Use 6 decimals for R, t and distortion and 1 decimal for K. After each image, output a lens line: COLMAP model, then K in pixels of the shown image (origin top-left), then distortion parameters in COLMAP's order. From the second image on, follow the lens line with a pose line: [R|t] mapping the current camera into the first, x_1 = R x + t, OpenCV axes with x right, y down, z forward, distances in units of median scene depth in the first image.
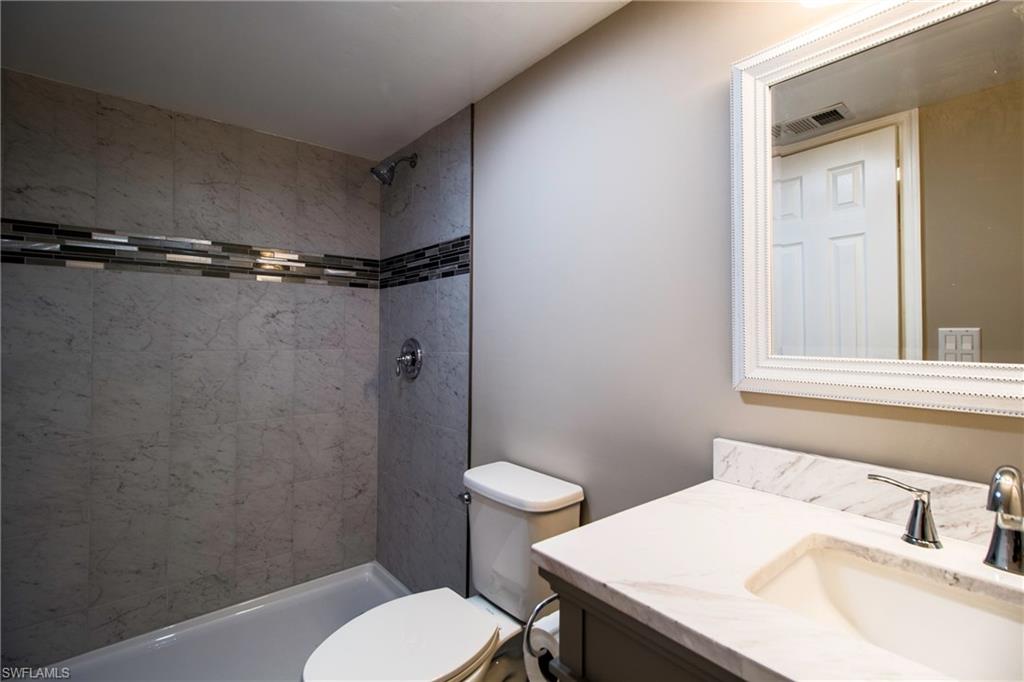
lens RADIAL K [[469.1, 0, 513.9], [0, 469.1, 334.3], [0, 0, 1]] dist [0.012628, -0.000691]
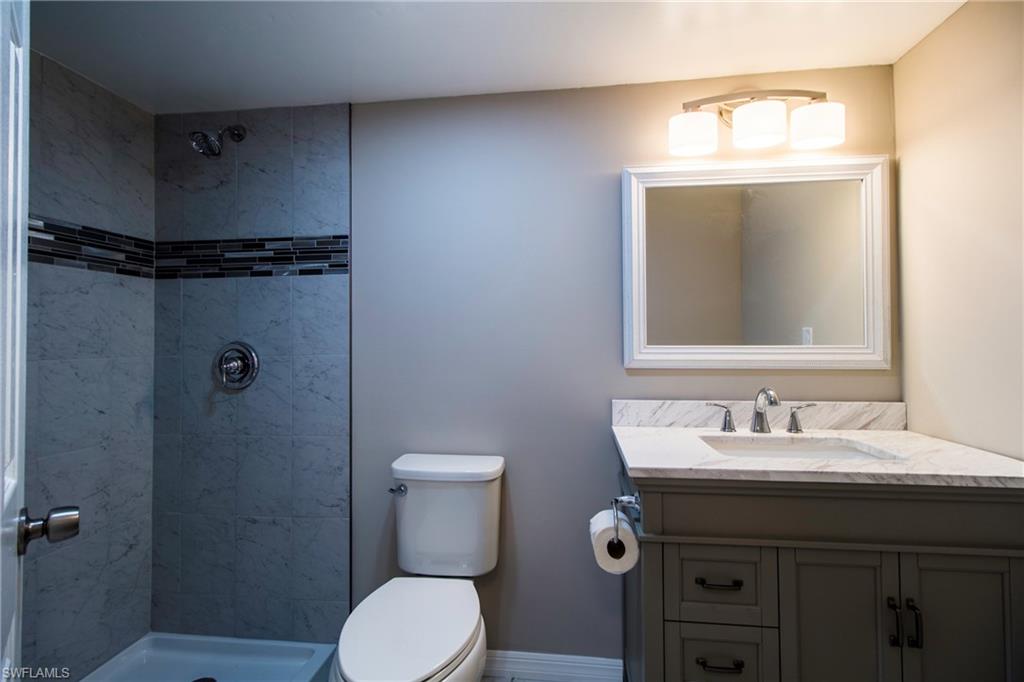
lens RADIAL K [[469.1, 0, 513.3], [0, 469.1, 337.2], [0, 0, 1]] dist [0.012628, -0.000691]
pose [[0.738198, -0.006506, 0.674552, -0.427640], [0.007580, 0.999970, 0.001351, 0.003392], [-0.674541, 0.004116, 0.738226, 0.031123]]
